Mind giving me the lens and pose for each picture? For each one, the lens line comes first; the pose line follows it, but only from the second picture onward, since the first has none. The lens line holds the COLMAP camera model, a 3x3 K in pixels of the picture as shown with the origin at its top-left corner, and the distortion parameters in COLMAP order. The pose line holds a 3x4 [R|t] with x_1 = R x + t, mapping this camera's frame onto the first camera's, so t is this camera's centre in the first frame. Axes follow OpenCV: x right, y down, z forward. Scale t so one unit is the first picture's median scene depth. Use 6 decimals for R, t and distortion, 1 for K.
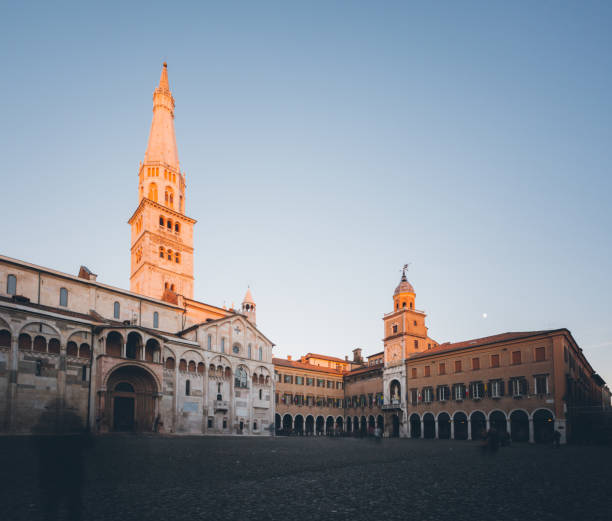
lens RADIAL K [[347.6, 0, 303.4], [0, 347.6, 425.6], [0, 0, 1]] dist [-0.000421, 0.000599]
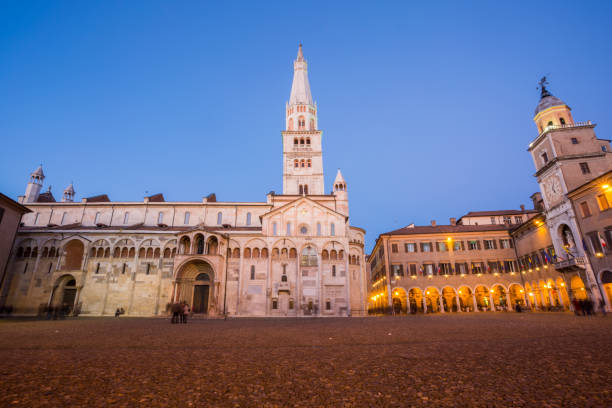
lens RADIAL K [[327.2, 0, 291.2], [0, 327.2, 188.3], [0, 0, 1]] dist [-0.077010, 0.032468]
pose [[0.716795, -0.265290, -0.644846, 0.435404], [0.027720, 0.934907, -0.353808, 0.010973], [0.696733, 0.235732, 0.677491, 0.268773]]
